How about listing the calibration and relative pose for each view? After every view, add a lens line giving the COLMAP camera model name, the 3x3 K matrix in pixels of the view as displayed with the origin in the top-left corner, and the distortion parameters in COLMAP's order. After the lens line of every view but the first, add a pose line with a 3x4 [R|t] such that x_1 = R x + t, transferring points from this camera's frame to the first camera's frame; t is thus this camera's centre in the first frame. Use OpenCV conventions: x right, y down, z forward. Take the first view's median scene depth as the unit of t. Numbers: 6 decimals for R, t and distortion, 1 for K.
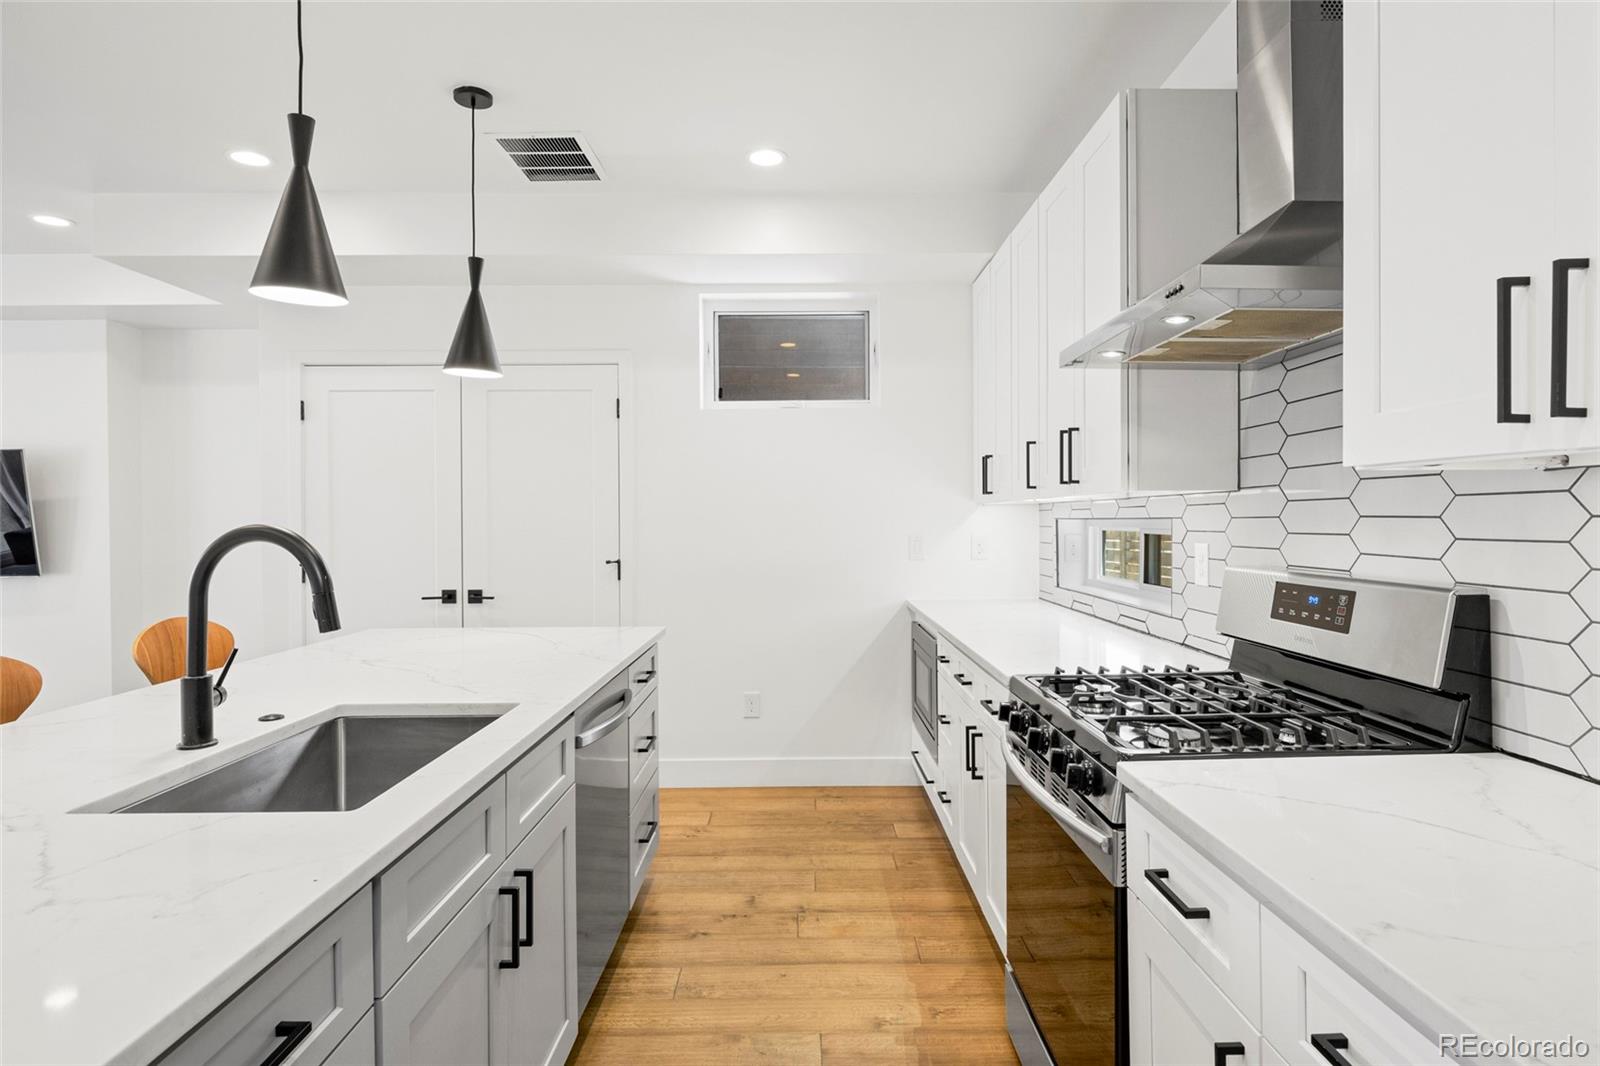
lens RADIAL K [[867.5, 0, 823.8], [0, 867.5, 525.8], [0, 0, 1]] dist [-0.002486, -0.000675]
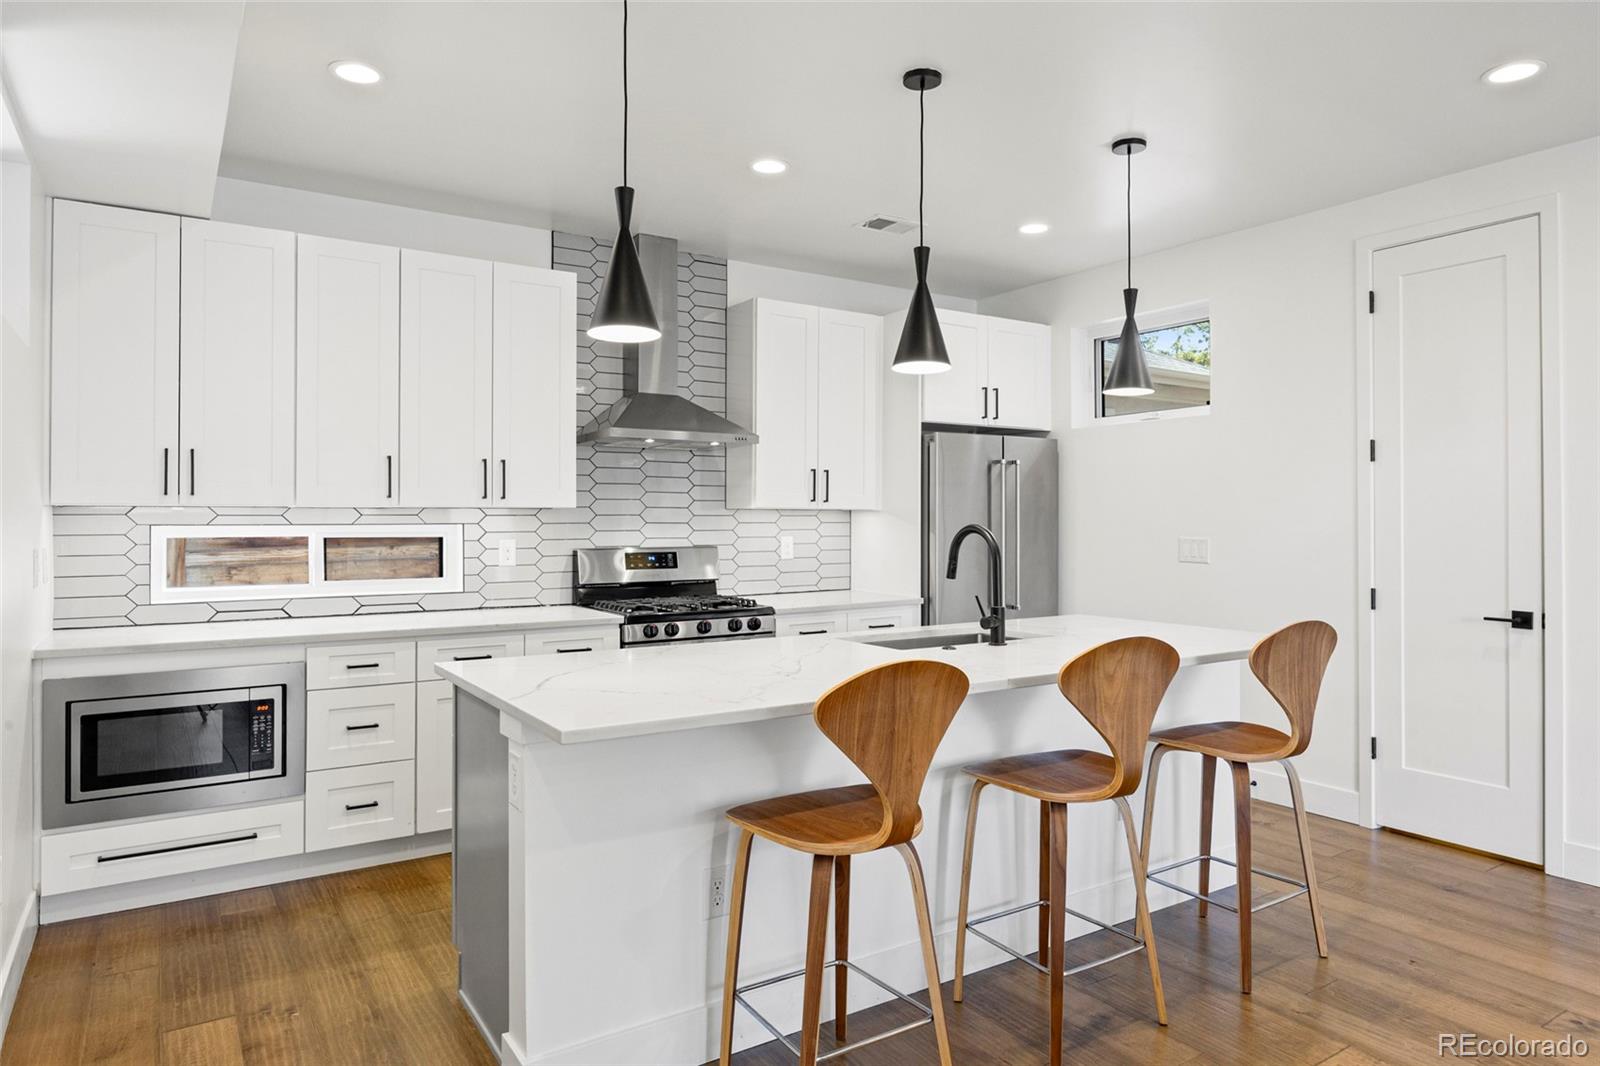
lens RADIAL K [[970.7, 0, 800.7], [0, 970.7, 510.9], [0, 0, 1]] dist [-0.015518, 0.000064]
pose [[-0.528706, 0.012403, 0.848714, -1.761027], [0.009792, 0.999916, -0.008513, -0.015279], [-0.848748, 0.003810, -0.528783, 1.909366]]
